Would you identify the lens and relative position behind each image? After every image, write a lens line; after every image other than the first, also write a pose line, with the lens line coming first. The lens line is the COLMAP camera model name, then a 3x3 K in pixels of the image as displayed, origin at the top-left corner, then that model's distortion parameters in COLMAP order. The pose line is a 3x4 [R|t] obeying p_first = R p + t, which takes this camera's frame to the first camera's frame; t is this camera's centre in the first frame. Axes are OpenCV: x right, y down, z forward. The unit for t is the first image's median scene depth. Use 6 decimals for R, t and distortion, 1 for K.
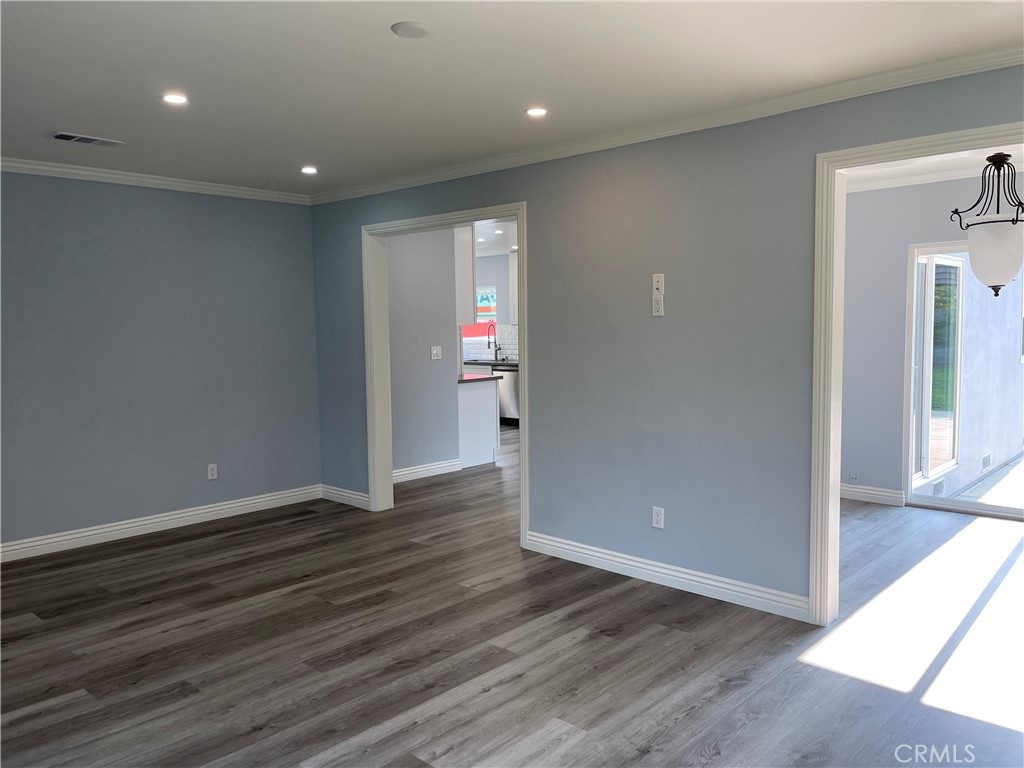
lens RADIAL K [[774.5, 0, 520.7], [0, 774.5, 382.6], [0, 0, 1]] dist [0.060241, -0.074371]
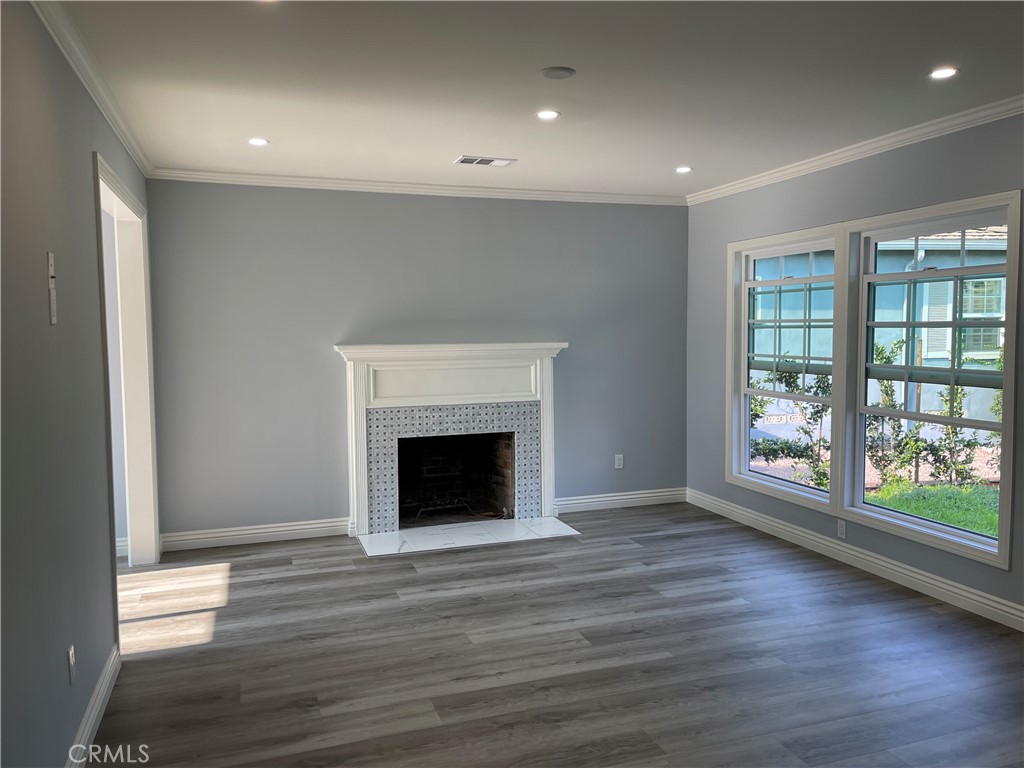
lens RADIAL K [[774.5, 0, 510.8], [0, 774.5, 382.2], [0, 0, 1]] dist [0.060241, -0.074371]
pose [[-0.876148, -0.011737, 0.481900, -0.525157], [0.058488, 0.989729, 0.130443, -0.127597], [-0.478481, 0.142472, -0.866463, 1.726762]]
